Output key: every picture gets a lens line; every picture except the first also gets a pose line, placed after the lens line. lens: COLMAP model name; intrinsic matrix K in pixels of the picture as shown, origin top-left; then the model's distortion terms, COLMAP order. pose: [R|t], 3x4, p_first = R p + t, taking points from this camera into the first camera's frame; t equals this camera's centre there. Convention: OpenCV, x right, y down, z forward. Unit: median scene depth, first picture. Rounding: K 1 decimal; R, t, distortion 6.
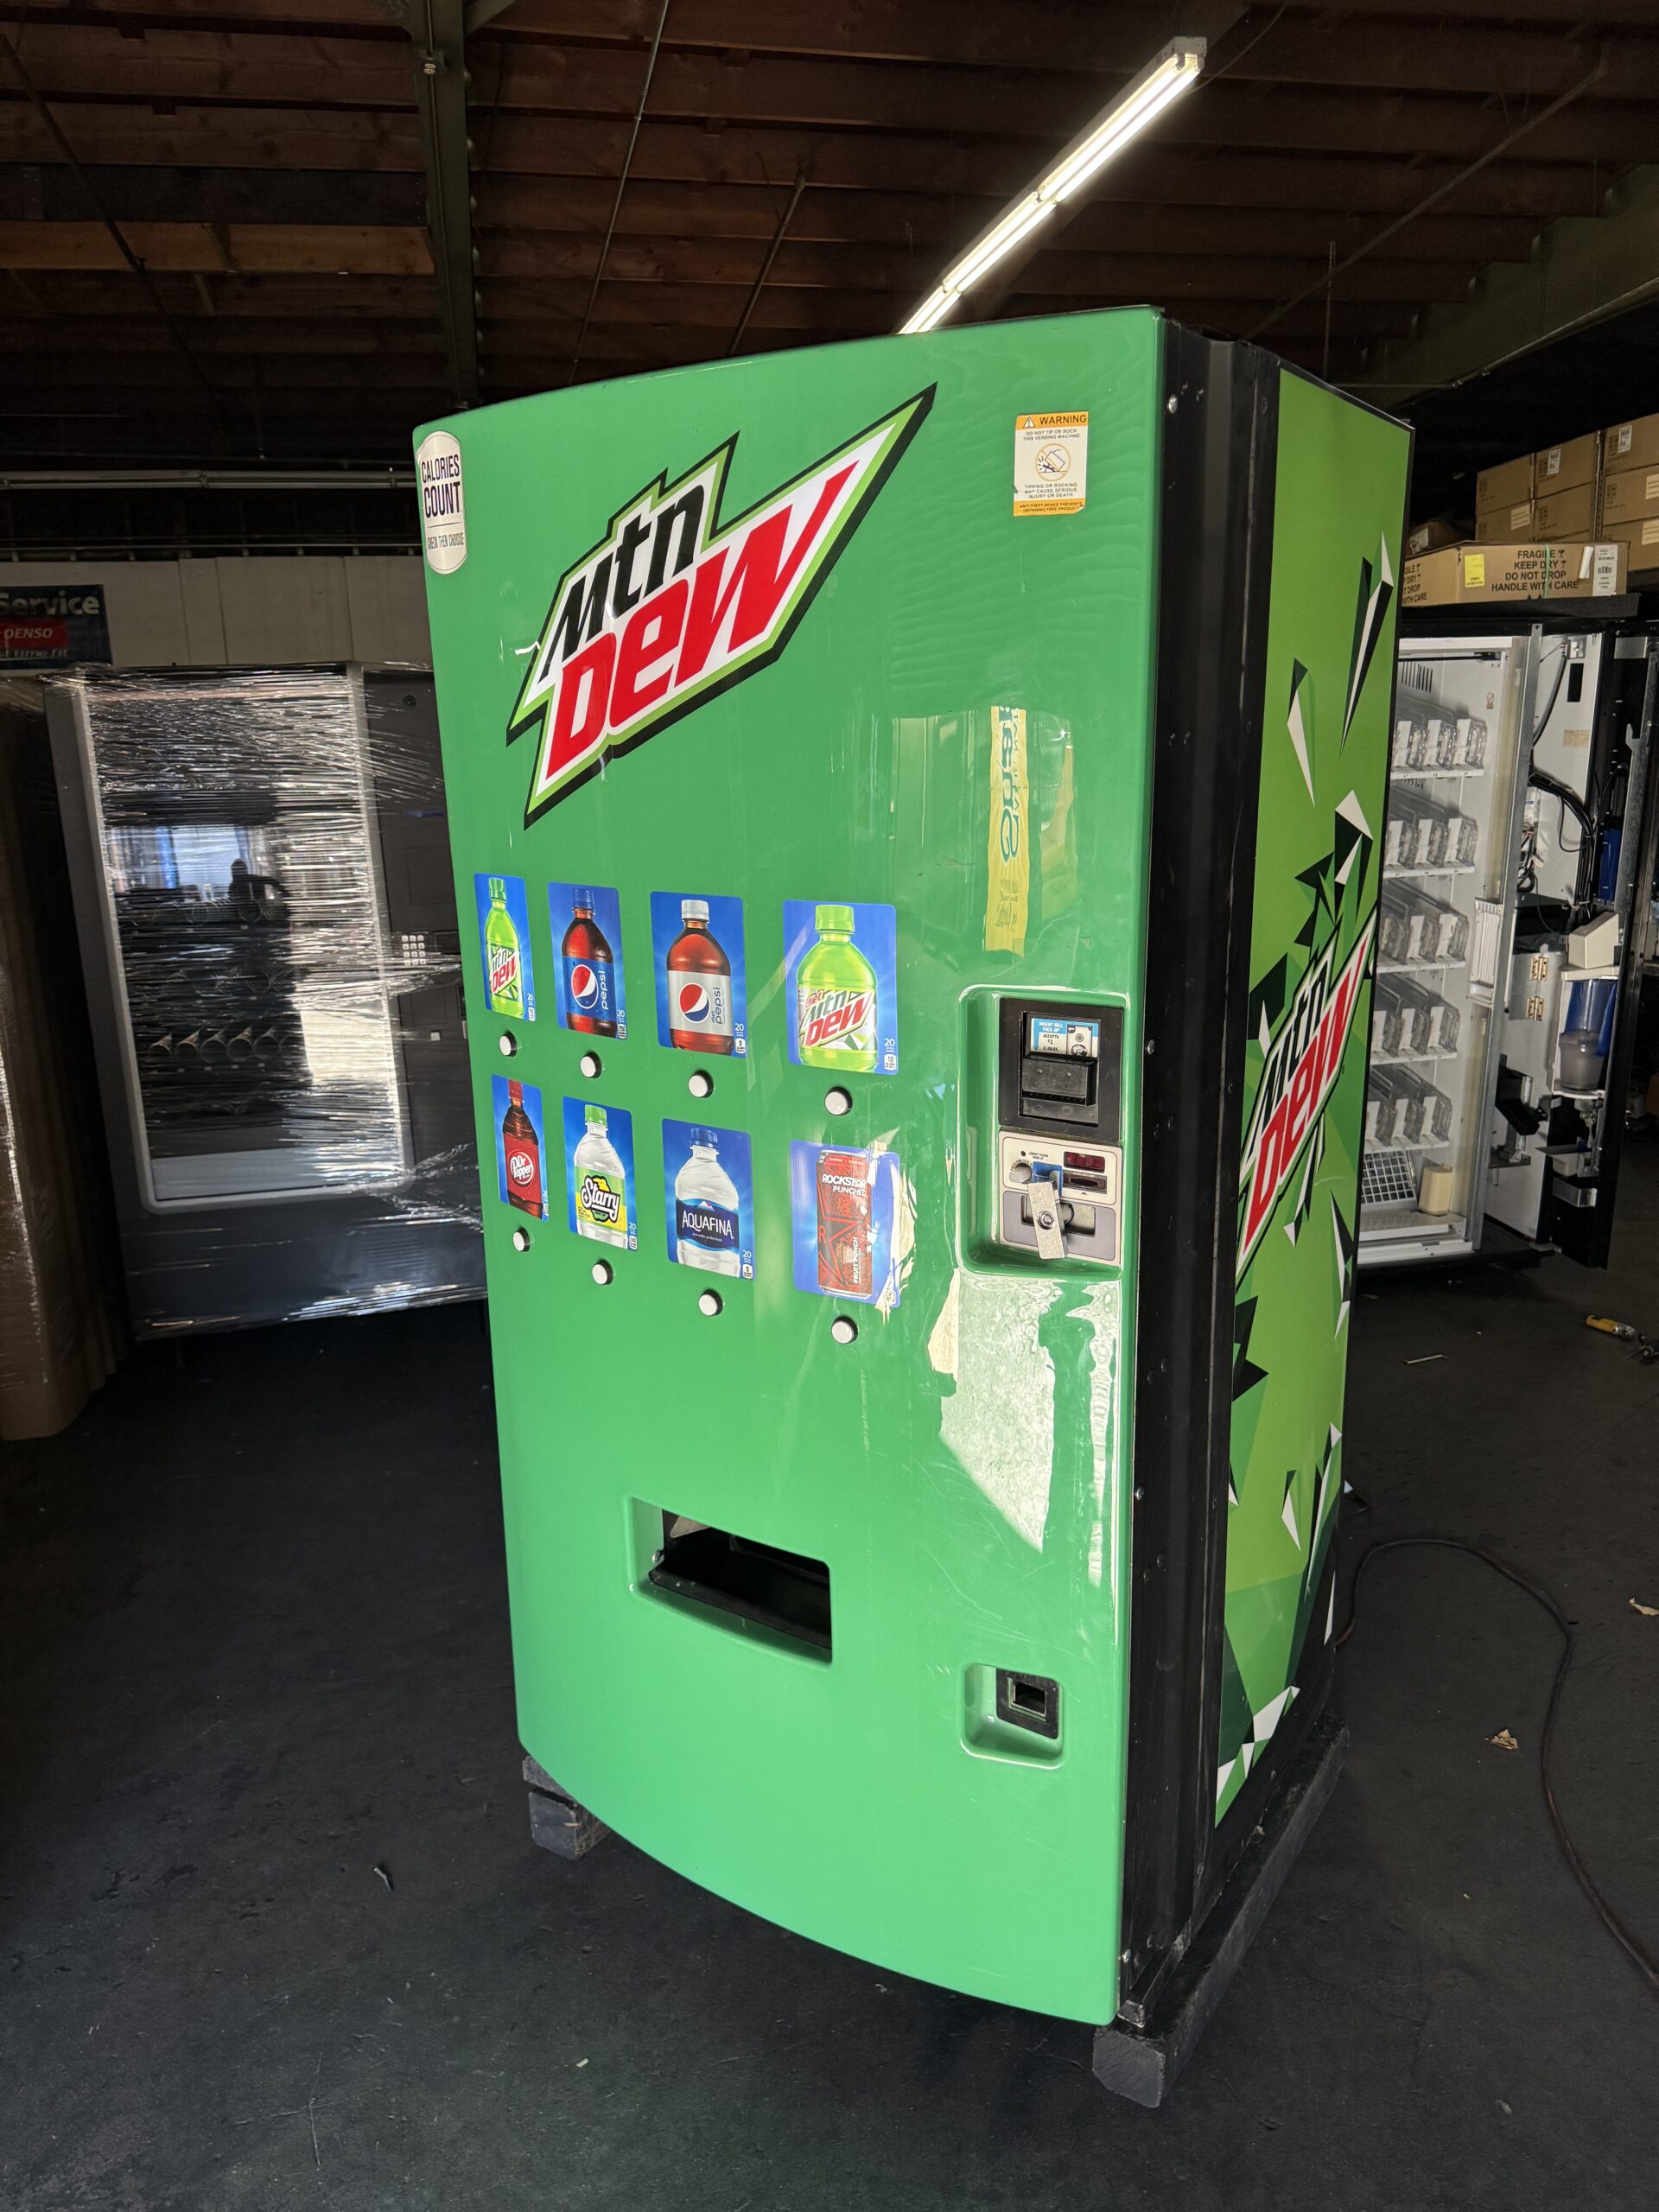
lens RADIAL K [[1598.9, 0, 826.9], [0, 1598.9, 1115.9], [0, 0, 1]] dist [0.017088, -0.017434]
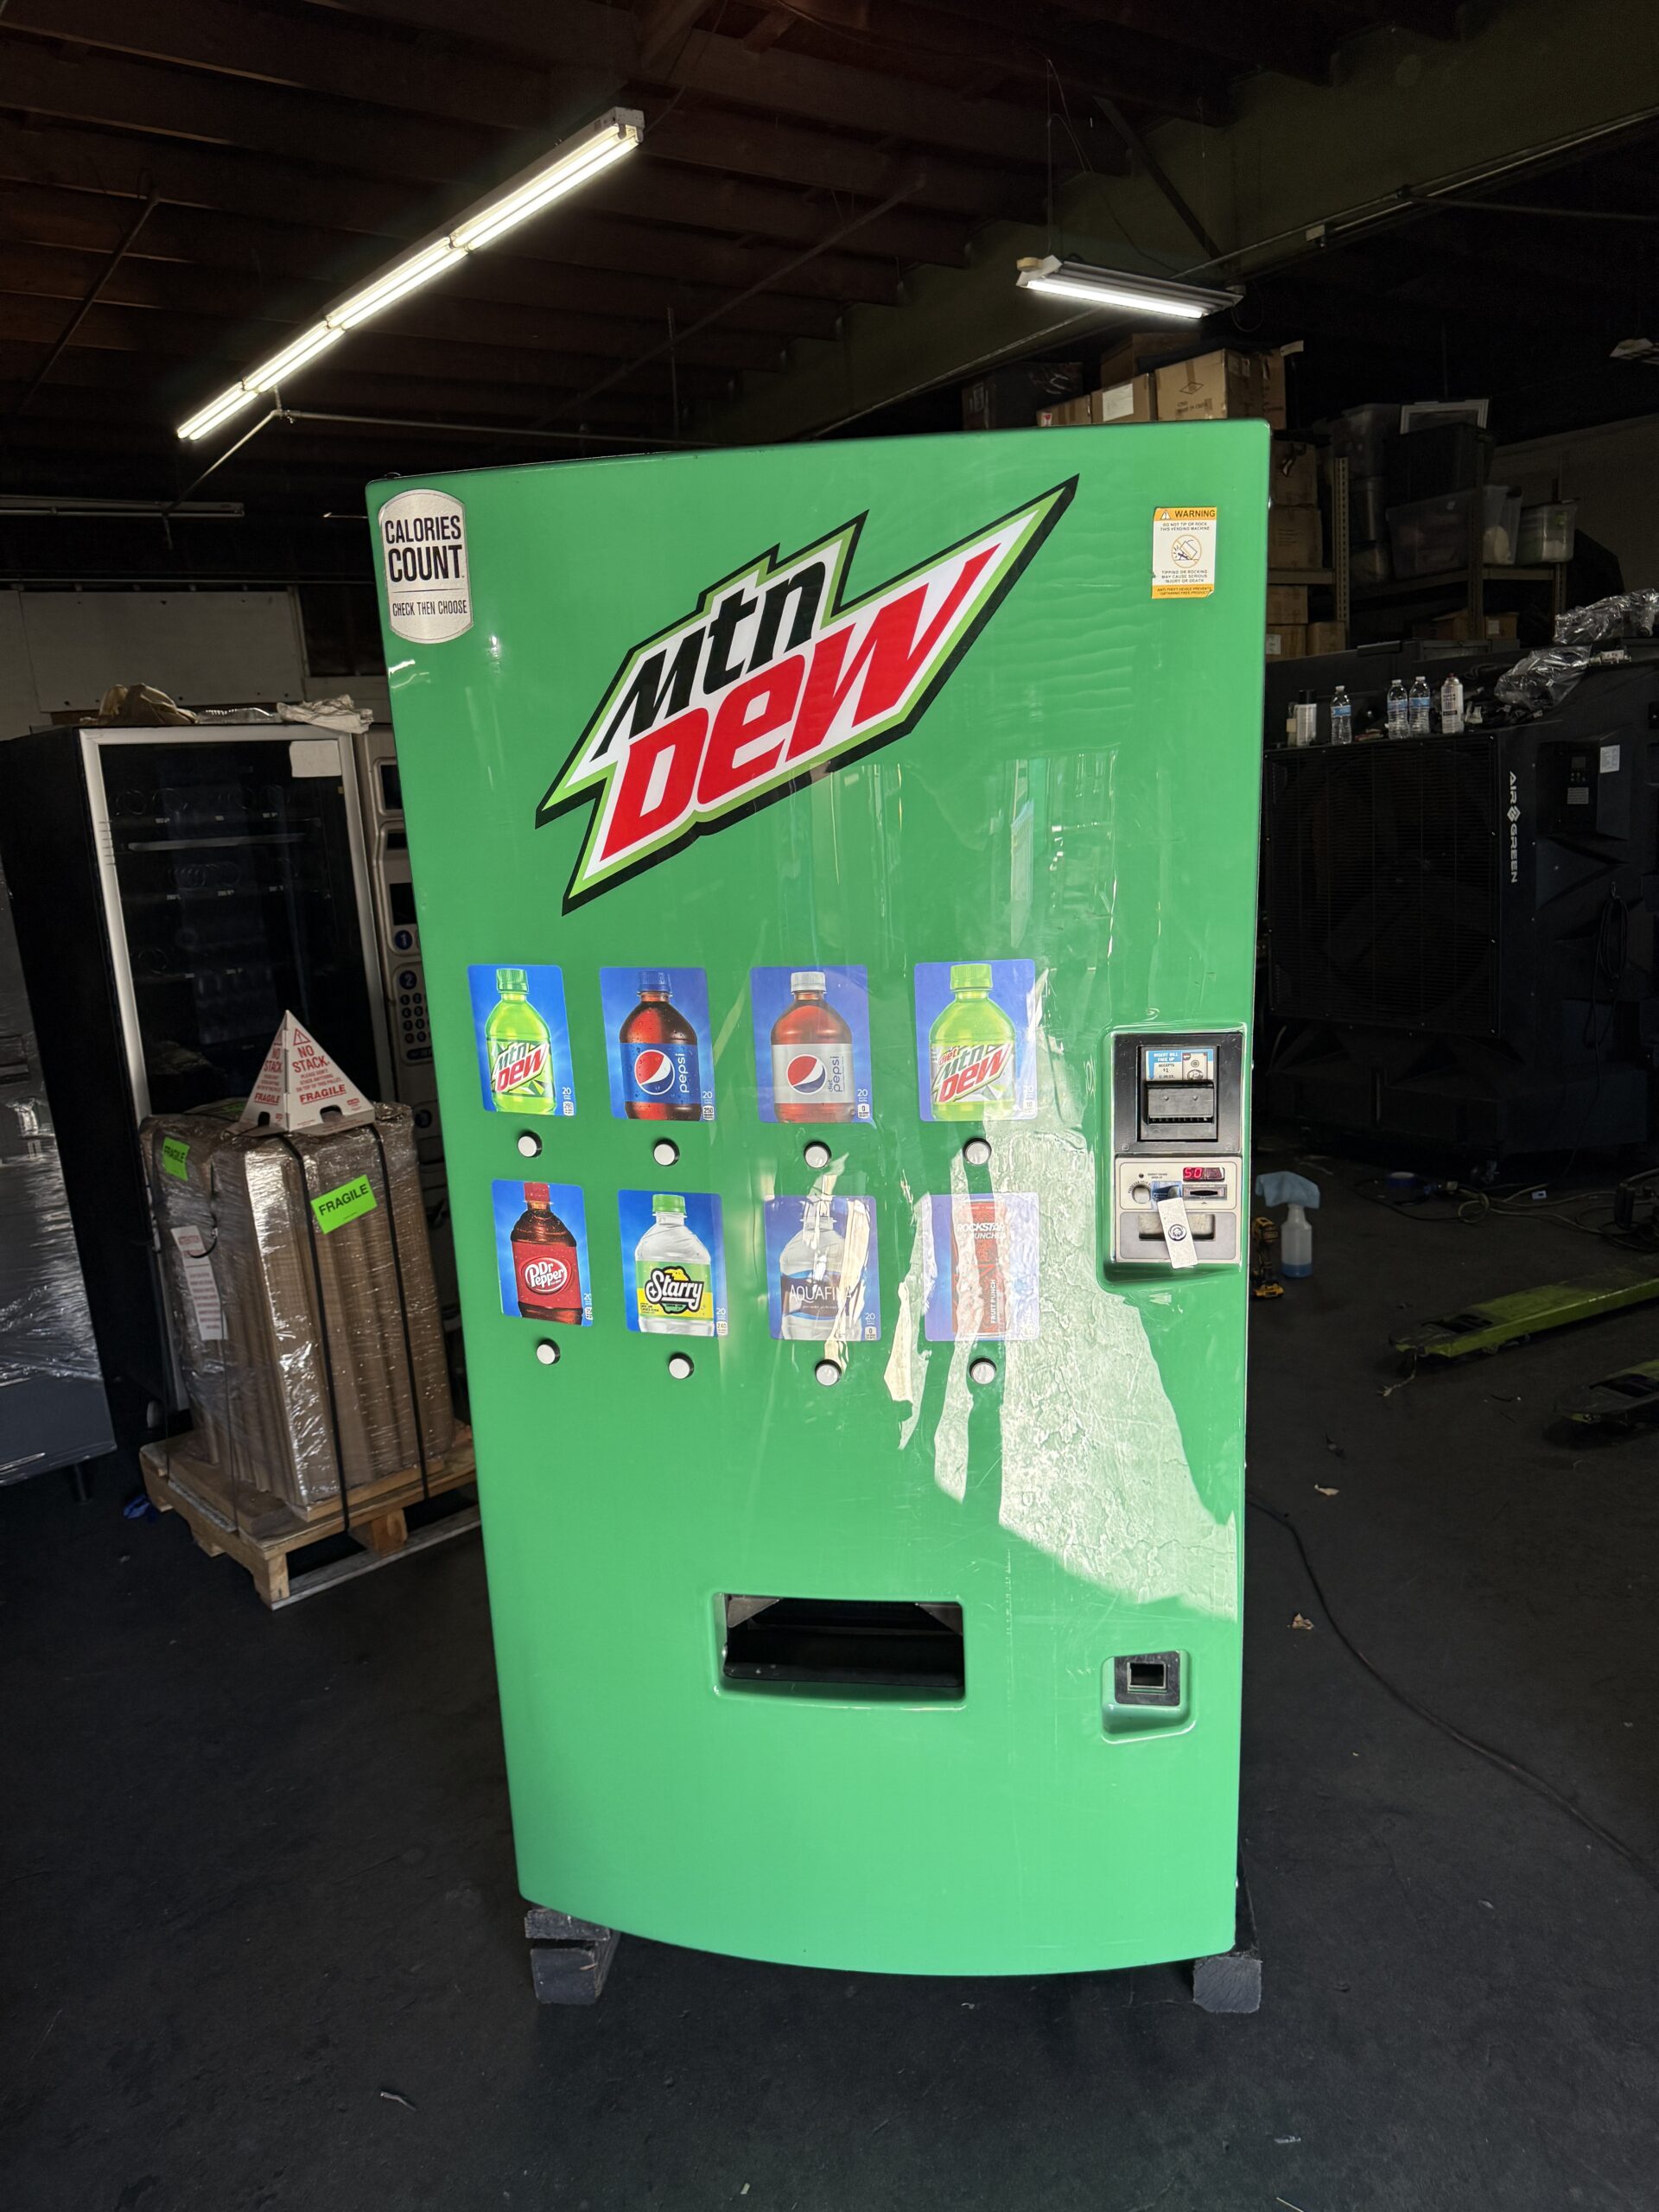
lens RADIAL K [[1598.9, 0, 848.7], [0, 1598.9, 1122.2], [0, 0, 1]] dist [0.017088, -0.017434]
pose [[0.898113, -0.128847, 0.420466, -0.481666], [0.136444, 0.990574, 0.012107, -0.049949], [-0.418063, 0.046497, 0.907227, 0.088047]]
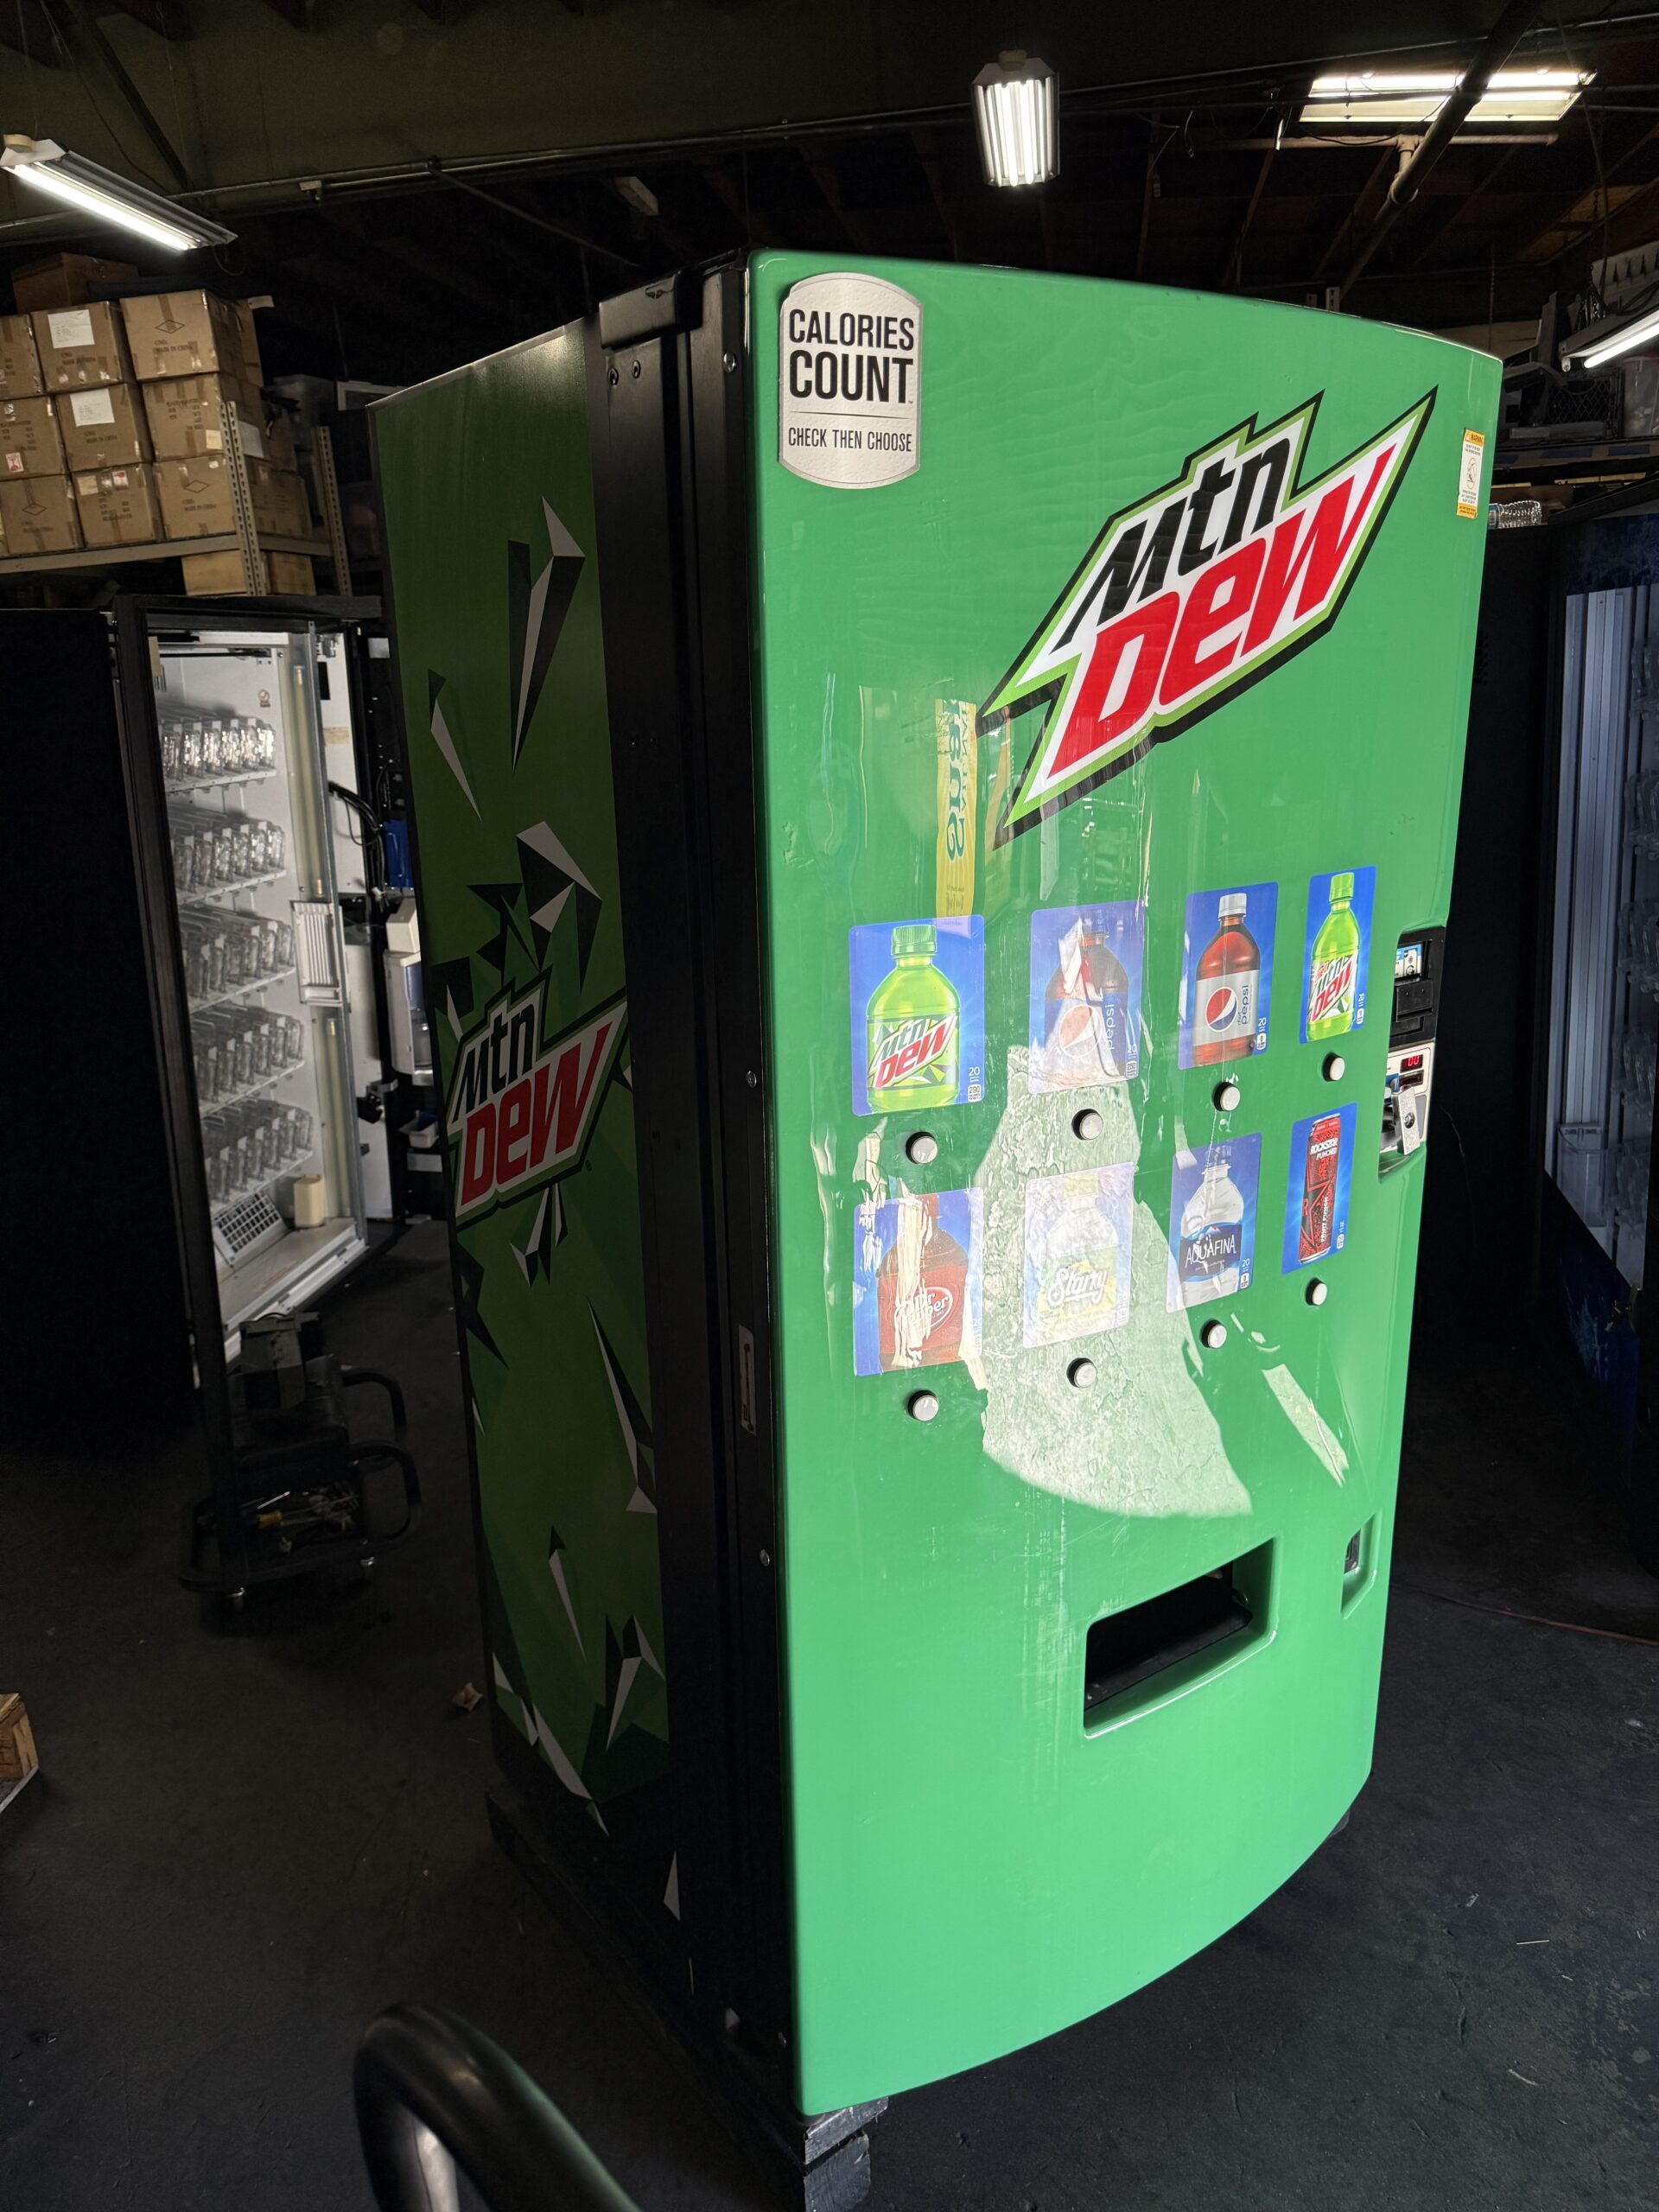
lens RADIAL K [[1598.9, 0, 856.3], [0, 1598.9, 1091.8], [0, 0, 1]] dist [0.017088, -0.017434]
pose [[0.350366, -0.230439, 0.907822, -0.984290], [0.249678, 0.957167, 0.146603, -0.209691], [-0.902720, 0.175299, 0.392895, 0.841104]]
